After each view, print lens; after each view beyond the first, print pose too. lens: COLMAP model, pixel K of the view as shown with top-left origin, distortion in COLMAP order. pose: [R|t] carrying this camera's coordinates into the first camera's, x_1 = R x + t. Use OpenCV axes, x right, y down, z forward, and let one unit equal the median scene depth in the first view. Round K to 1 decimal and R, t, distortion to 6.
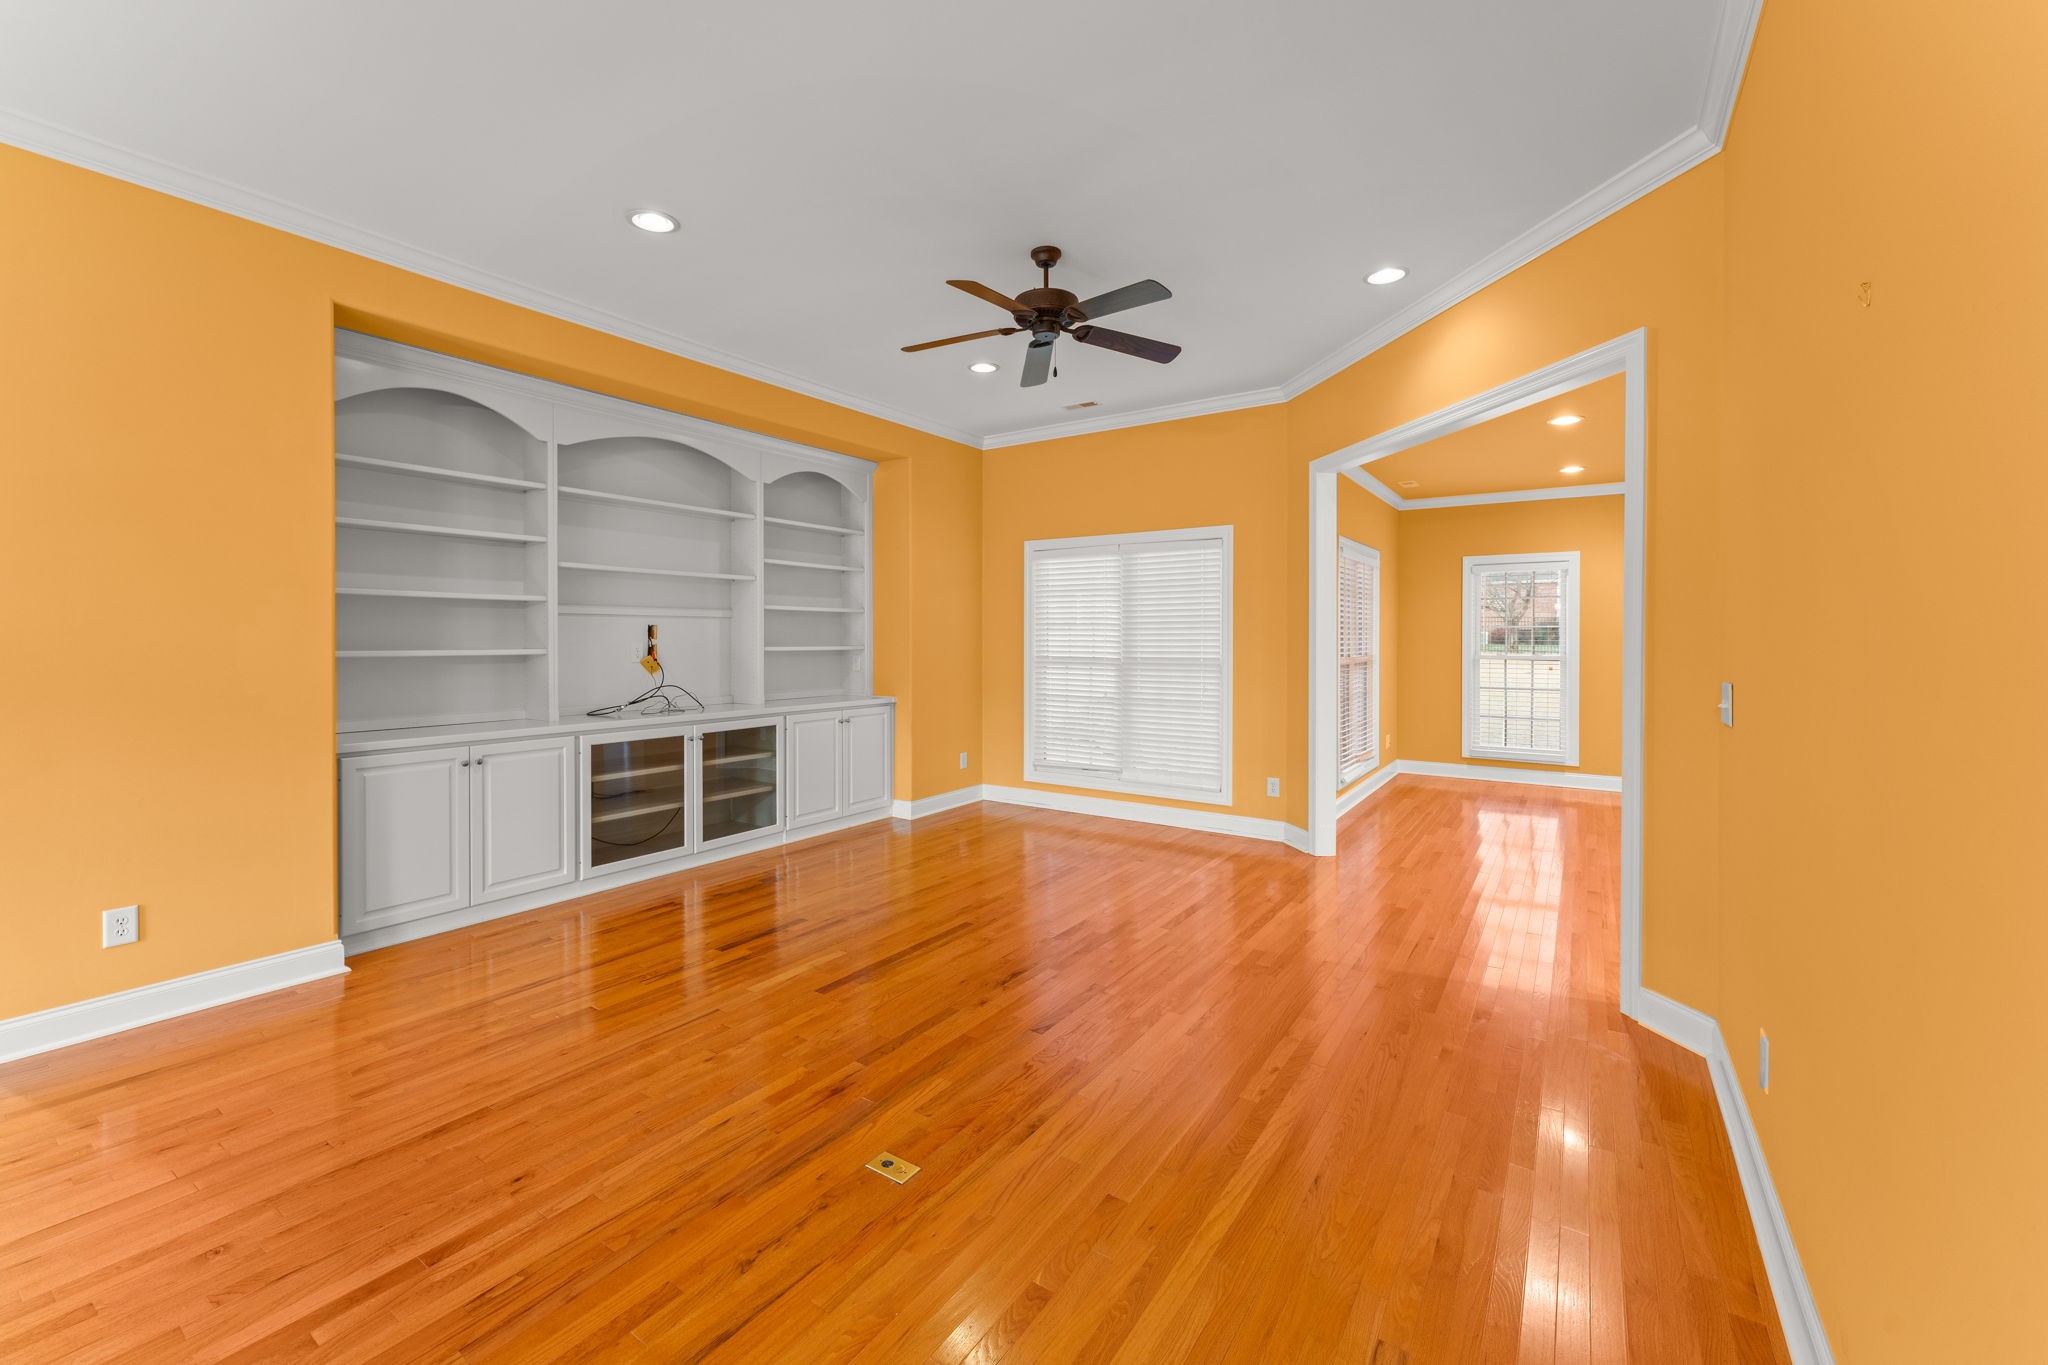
lens RADIAL K [[836.2, 0, 1022.2], [0, 836.2, 646.3], [0, 0, 1]] dist [0.000460, -0.000034]
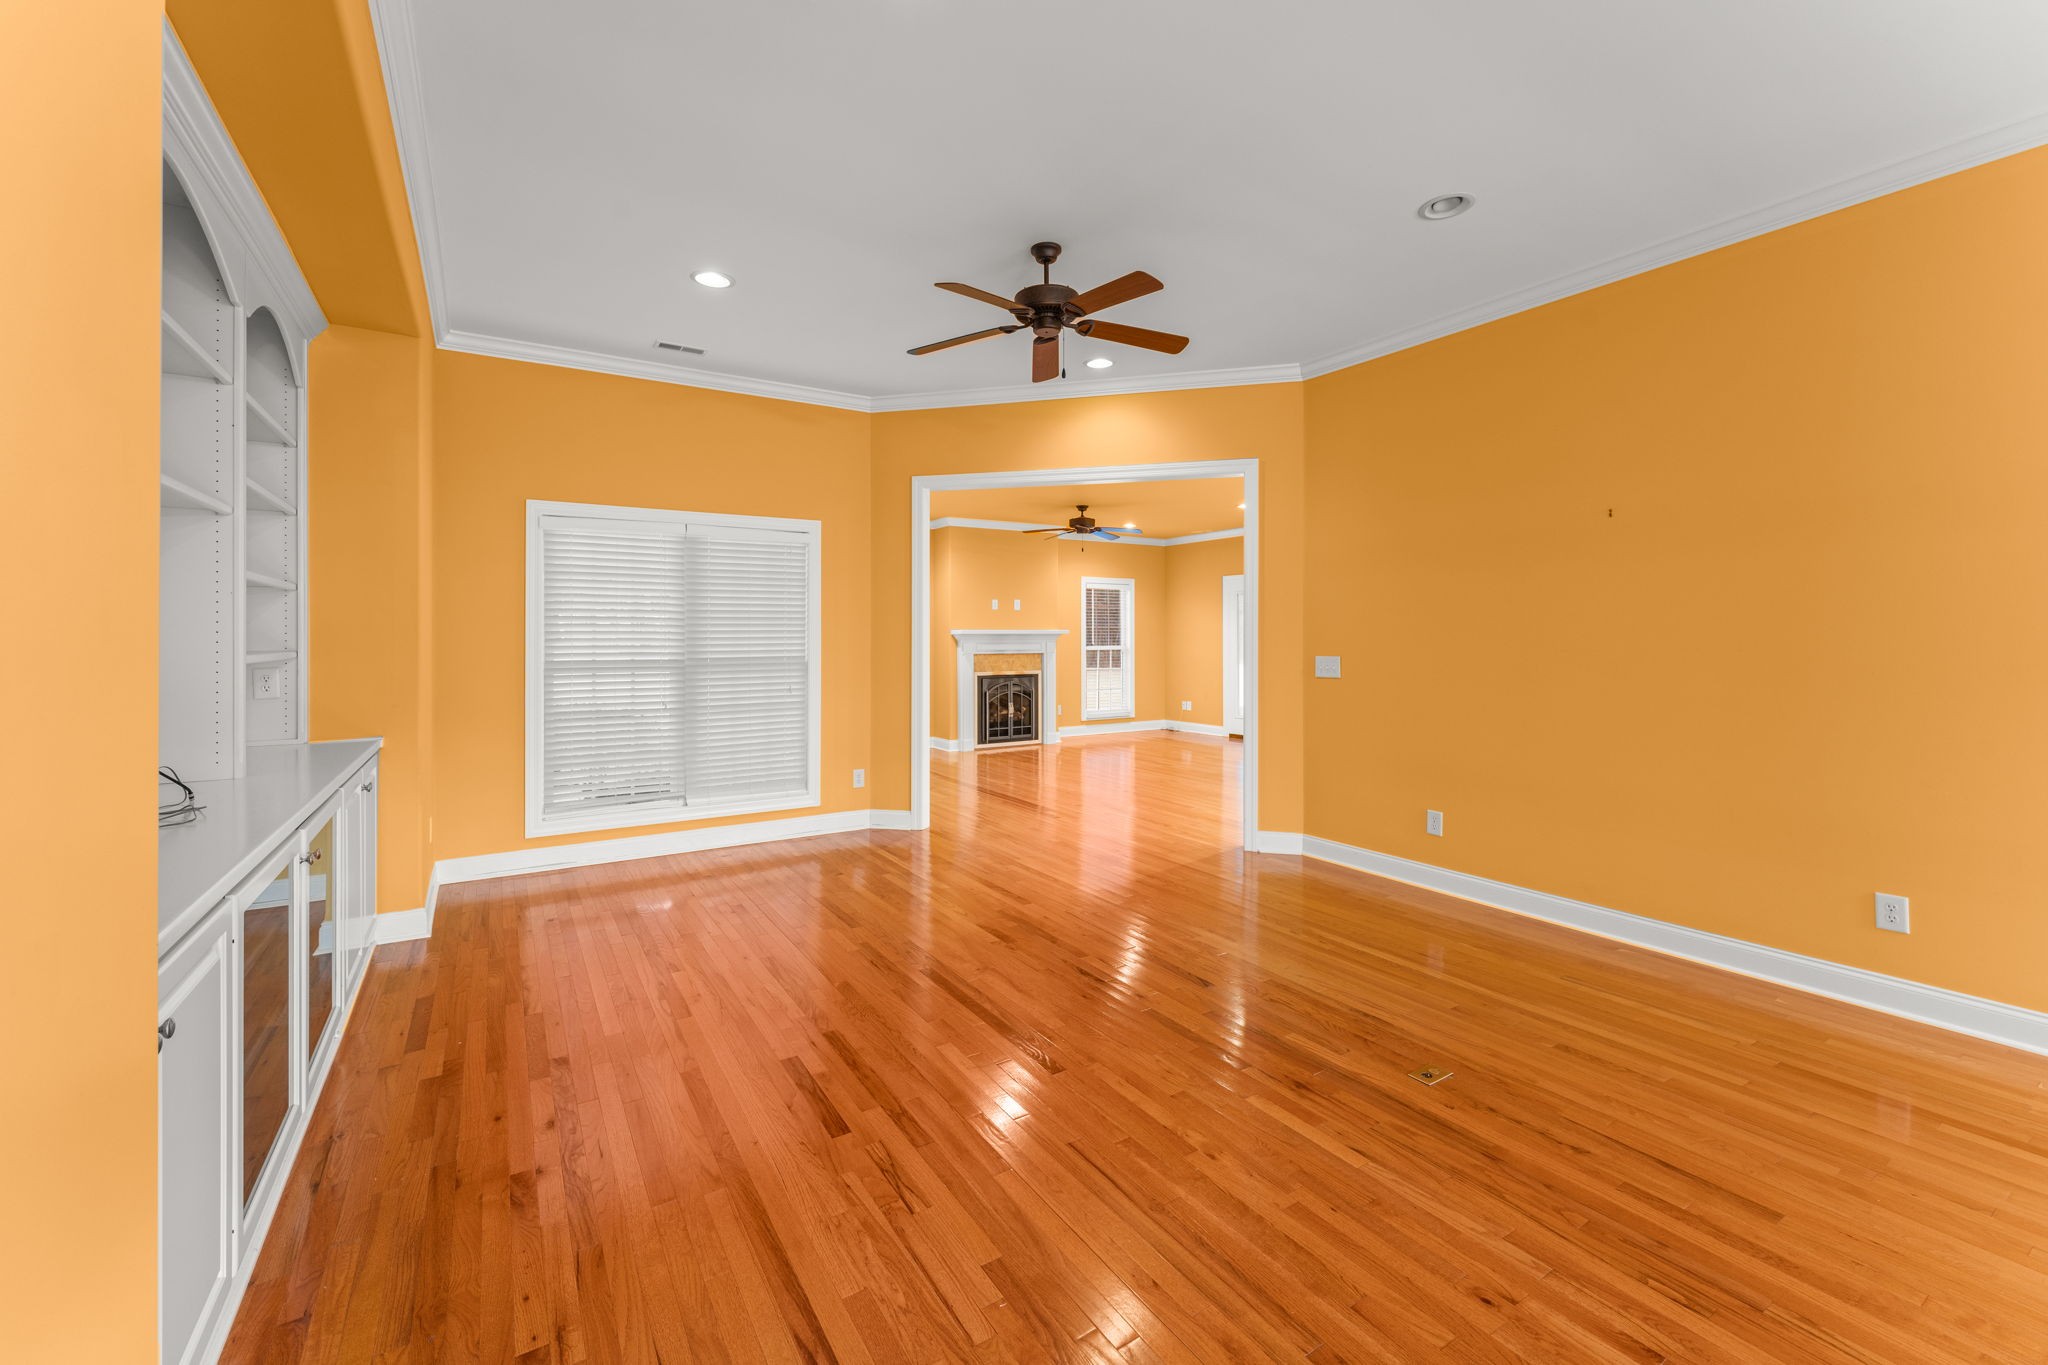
lens RADIAL K [[827.8, 0, 1019.9], [0, 827.8, 635.6], [0, 0, 1]] dist [0.001169, 0.000062]
pose [[0.400391, -0.002963, 0.916339, -1.072489], [0.012479, 0.999920, -0.002219, -0.007799], [-0.916259, 0.012323, 0.400396, 0.766665]]
